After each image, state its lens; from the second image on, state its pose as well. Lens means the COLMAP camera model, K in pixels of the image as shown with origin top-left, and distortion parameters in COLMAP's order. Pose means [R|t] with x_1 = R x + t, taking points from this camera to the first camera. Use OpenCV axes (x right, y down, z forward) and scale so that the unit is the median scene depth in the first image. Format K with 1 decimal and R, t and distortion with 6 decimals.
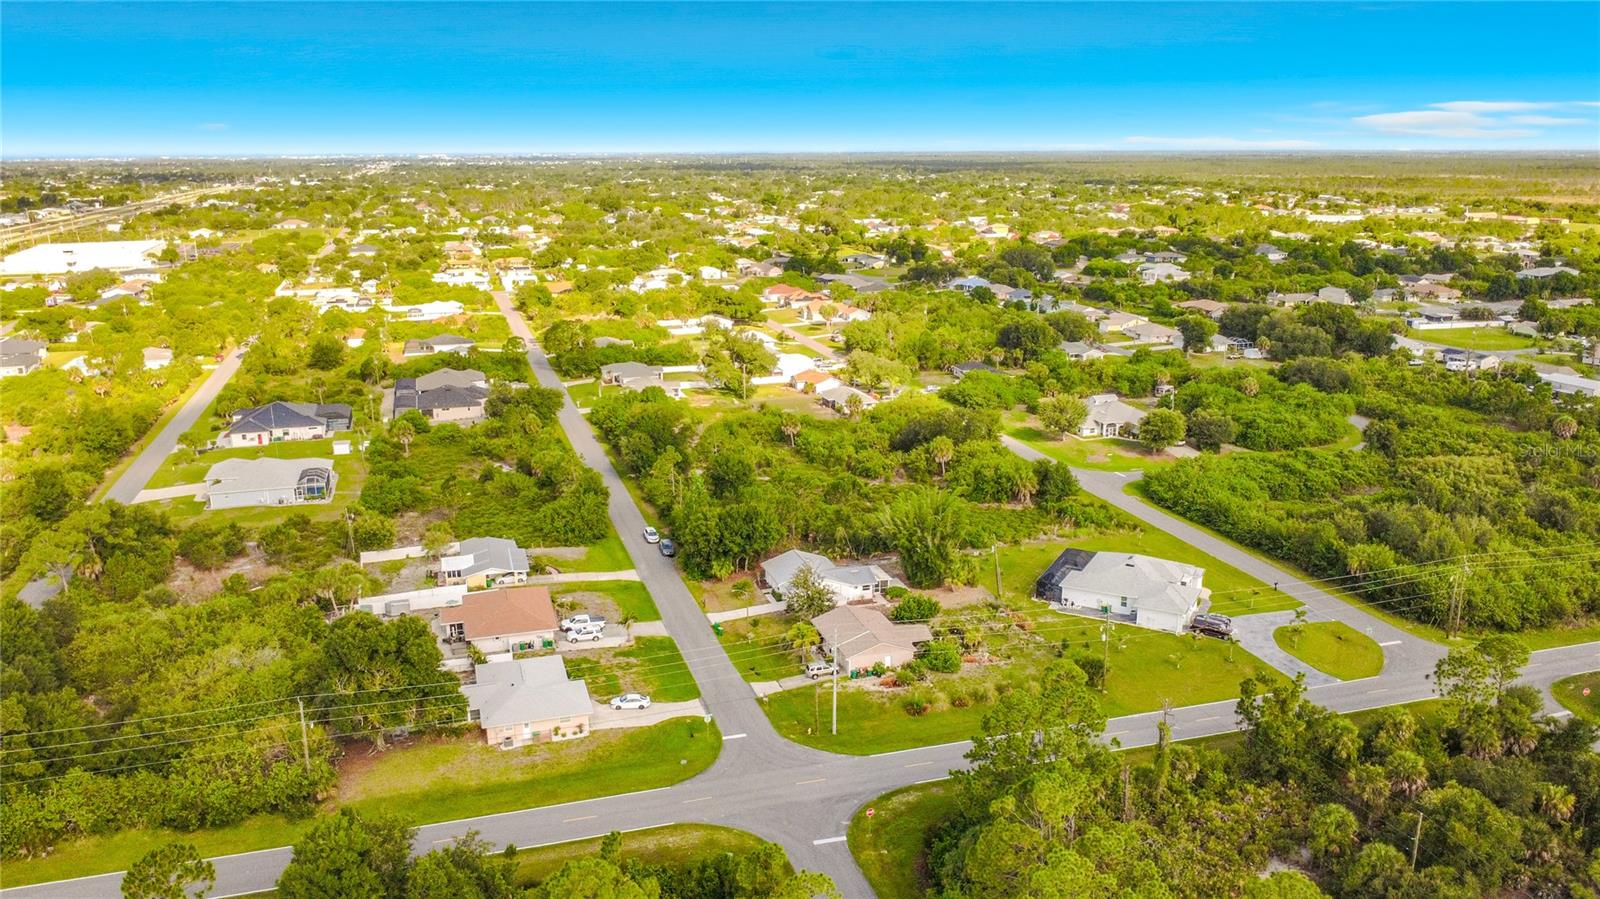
lens RADIAL K [[1180.5, 0, 799.8], [0, 1180.5, 412.5], [0, 0, 1]] dist [0.009004, -0.000439]
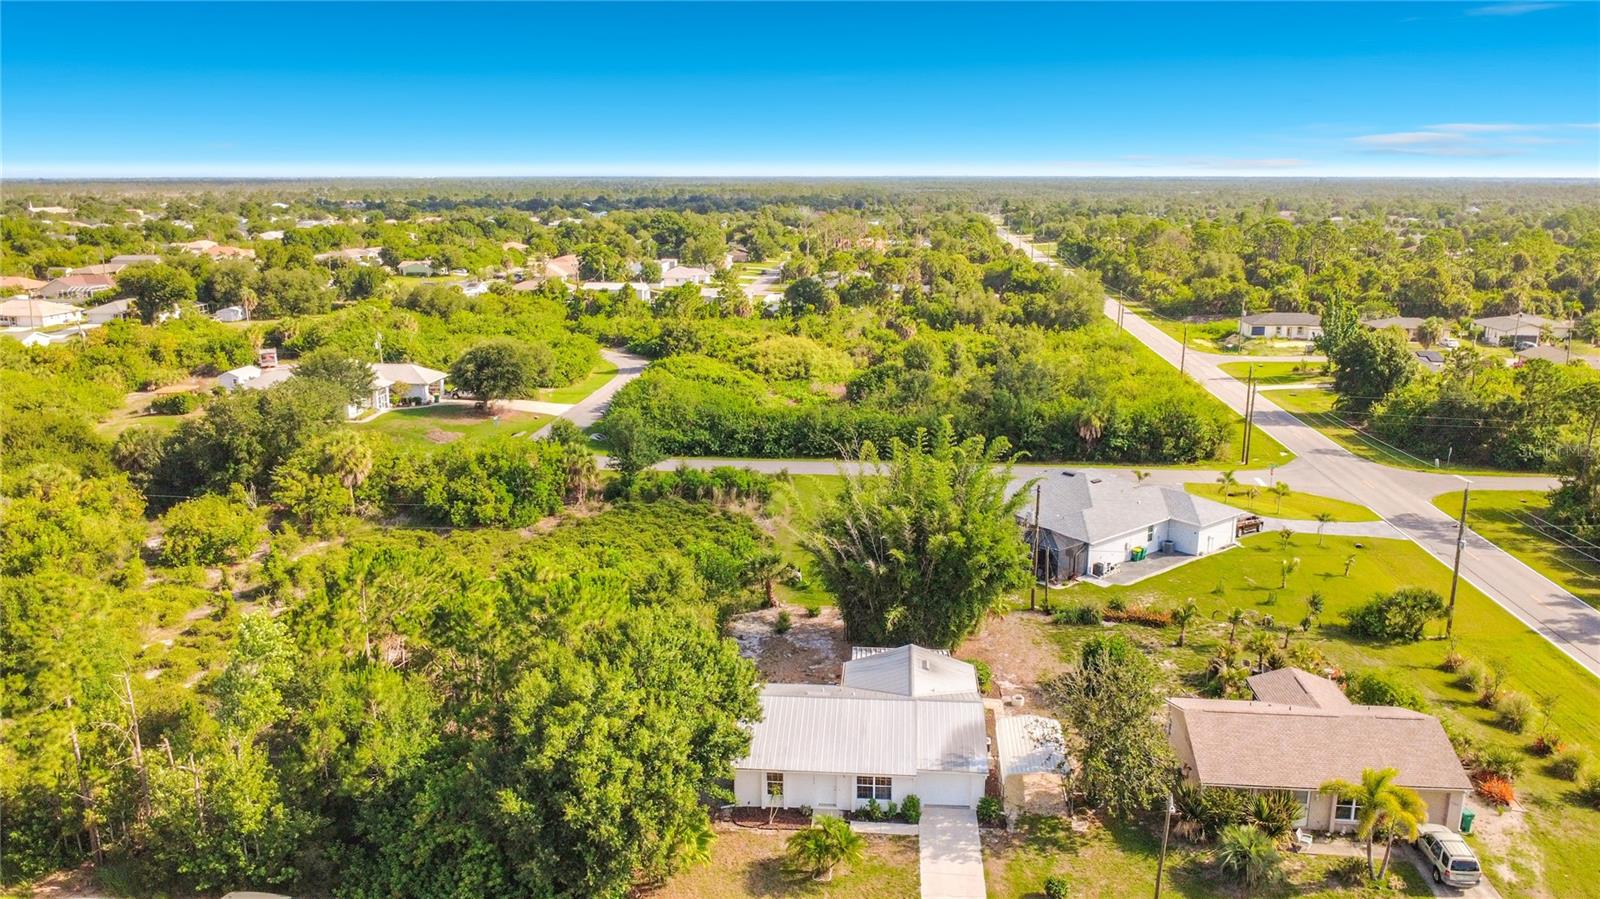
lens RADIAL K [[1187.1, 0, 800.0], [0, 1187.1, 449.5], [0, 0, 1]] dist [-0.008703, -0.001580]
pose [[0.378048, -0.204395, 0.902941, -0.311154], [0.197466, 0.970682, 0.137053, -0.001078], [-0.904482, 0.126488, 0.407326, 0.832972]]
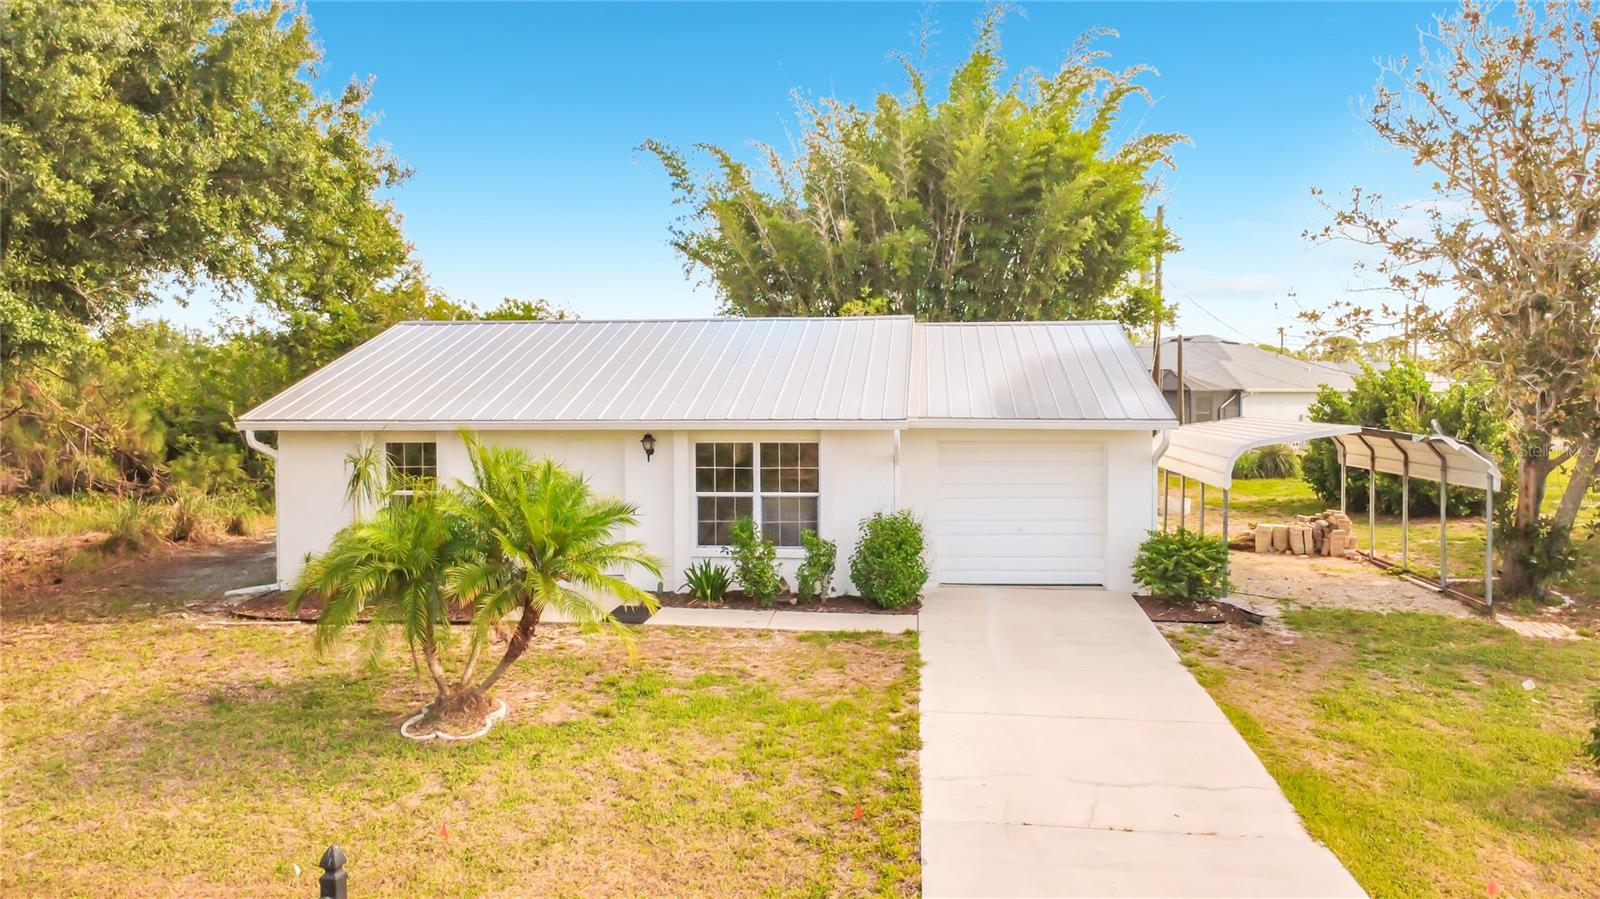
lens RADIAL K [[1180.5, 0, 799.8], [0, 1180.5, 412.5], [0, 0, 1]] dist [0.009004, -0.000439]
pose [[0.402637, -0.004873, 0.915347, -0.103148], [0.196814, 0.977058, -0.081372, 0.143212], [-0.893951, 0.212916, 0.394359, 0.921867]]
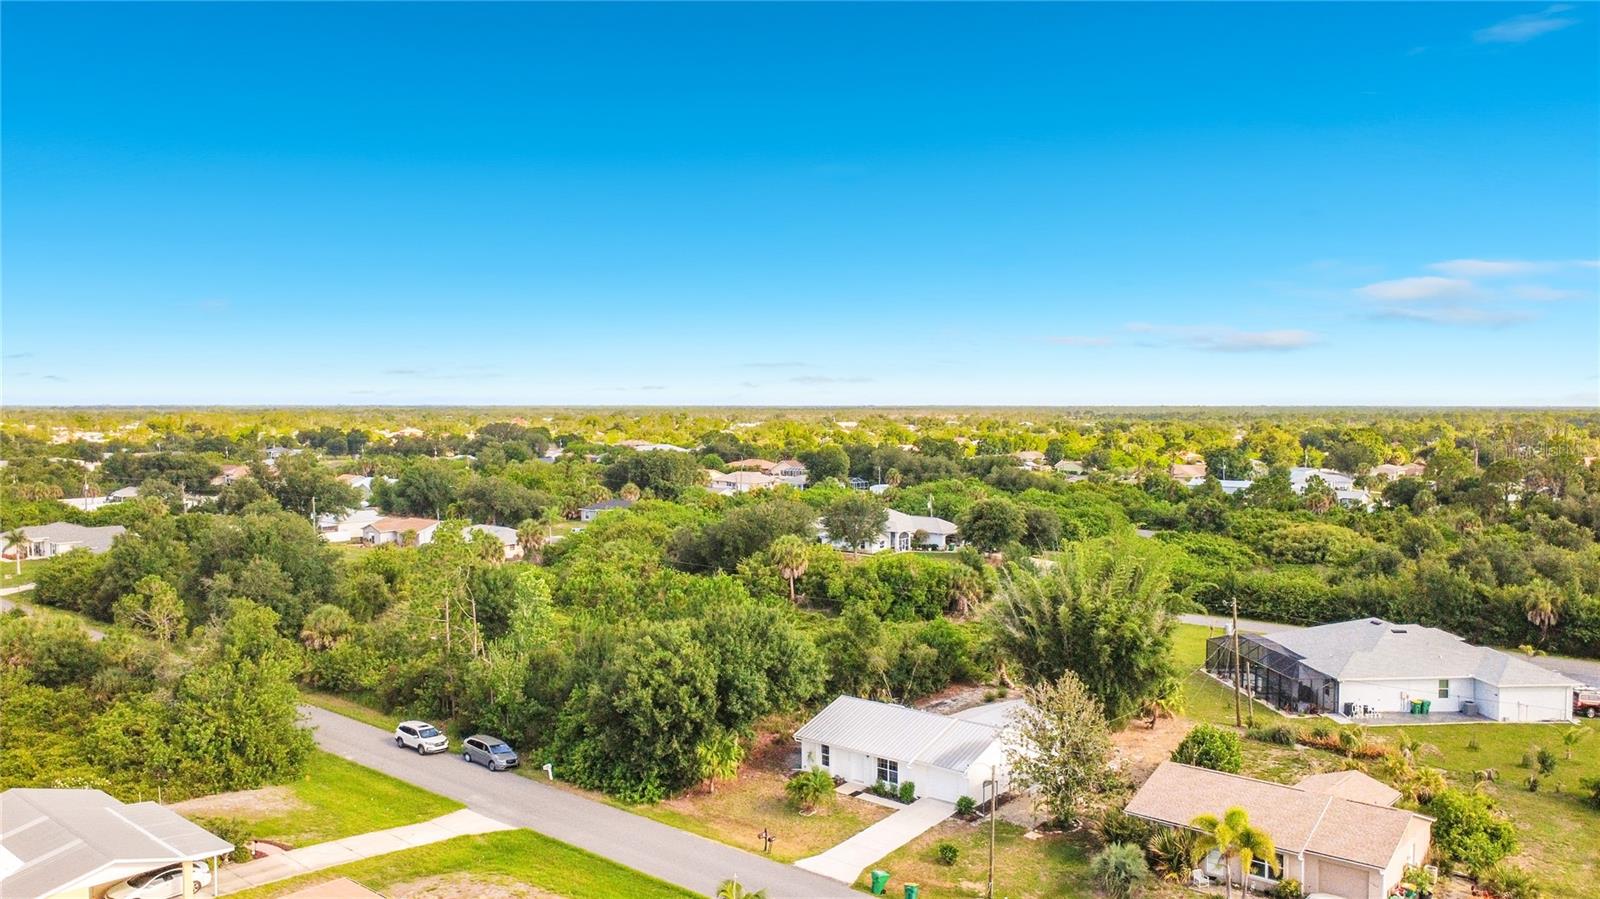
lens RADIAL K [[1187.1, 0, 800.0], [0, 1187.1, 449.5], [0, 0, 1]] dist [-0.008703, -0.001580]
pose [[0.847186, -0.015261, 0.531077, -0.265882], [0.110022, 0.982959, -0.147262, 0.088659], [-0.519780, 0.183189, 0.834429, 0.609703]]
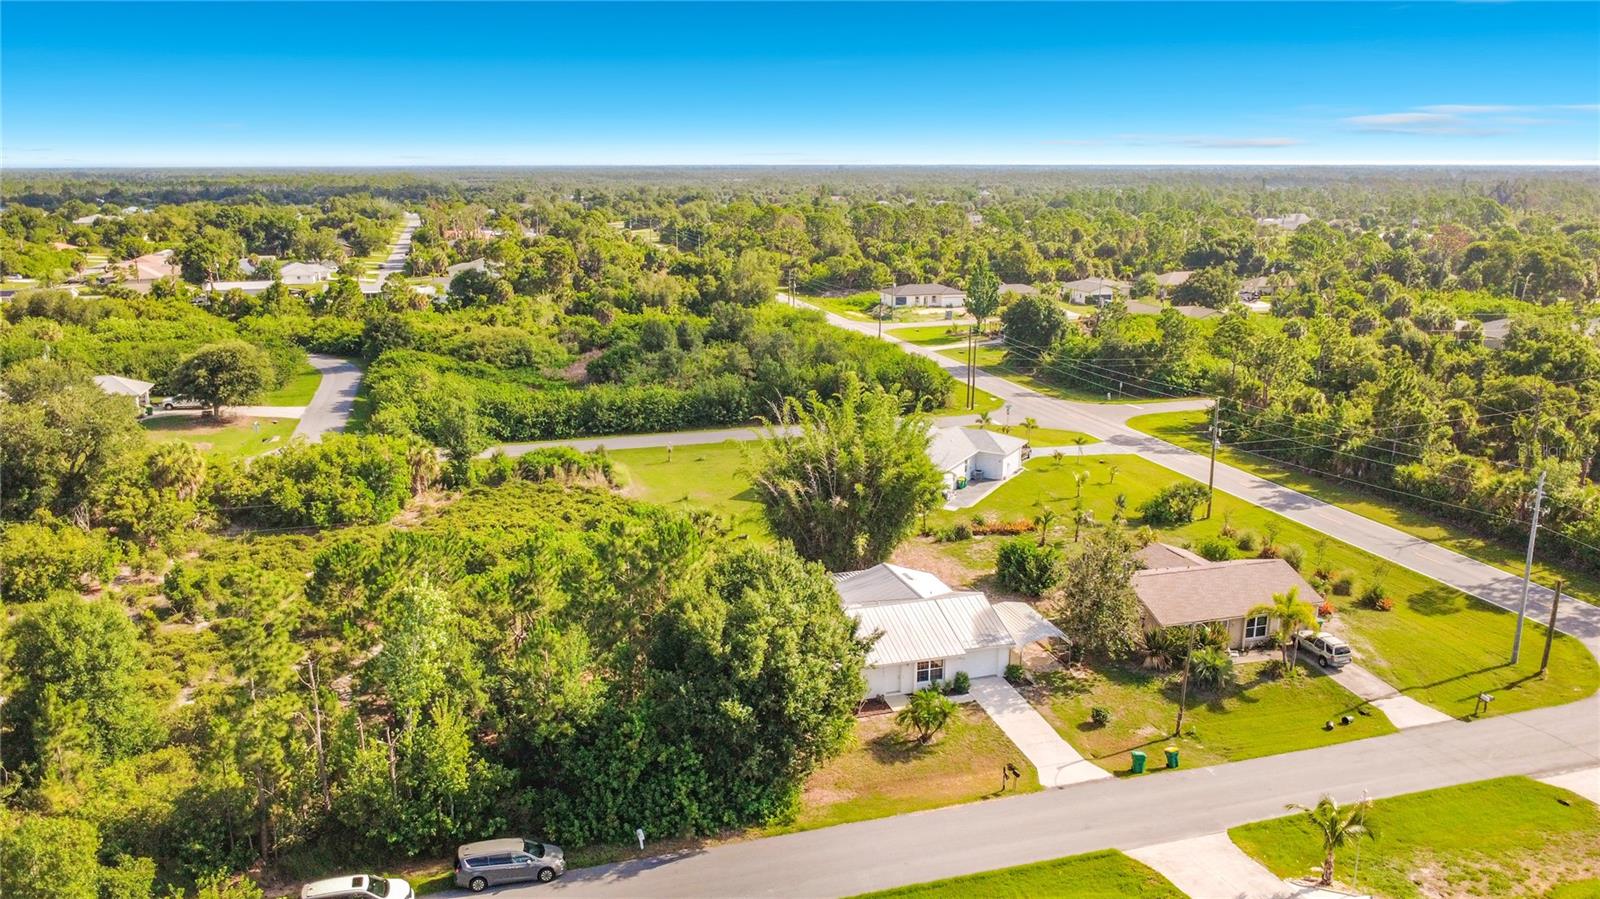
lens RADIAL K [[1187.1, 0, 800.0], [0, 1187.1, 449.5], [0, 0, 1]] dist [-0.008703, -0.001580]
pose [[0.009264, -0.230044, 0.973136, -0.397551], [0.217070, 0.950434, 0.222611, -0.029866], [-0.976112, 0.209176, 0.058741, 0.966363]]
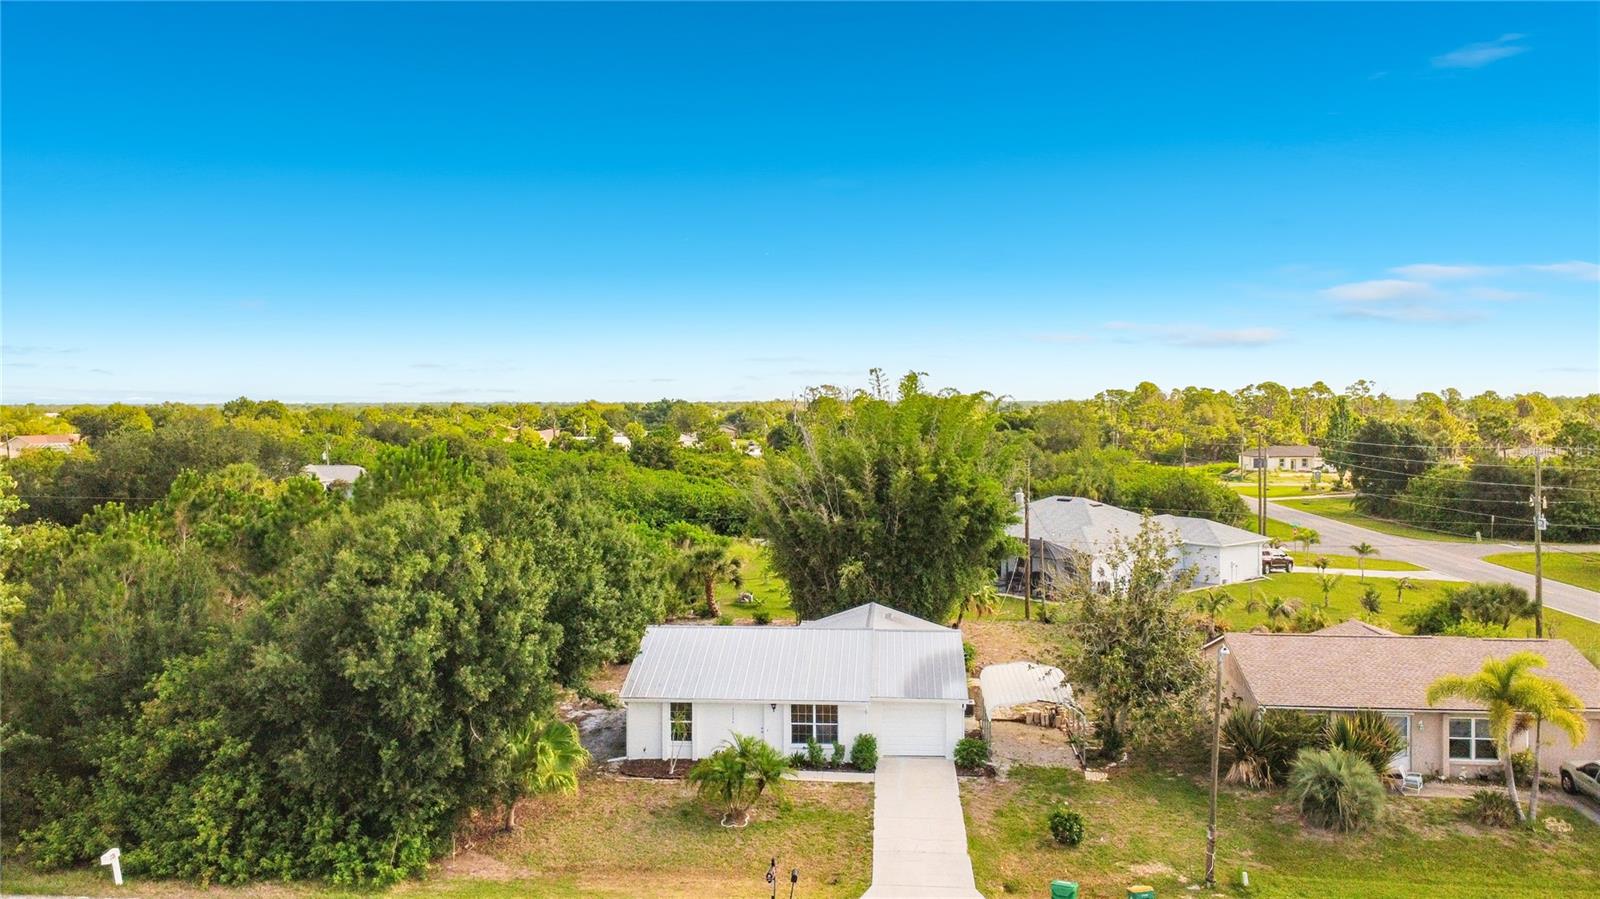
lens RADIAL K [[1180.5, 0, 799.8], [0, 1180.5, 412.5], [0, 0, 1]] dist [0.009004, -0.000439]
pose [[0.376134, -0.004793, 0.926553, -0.249144], [0.200660, 0.976677, -0.076406, 0.096064], [-0.904576, 0.214661, 0.368323, 0.860674]]
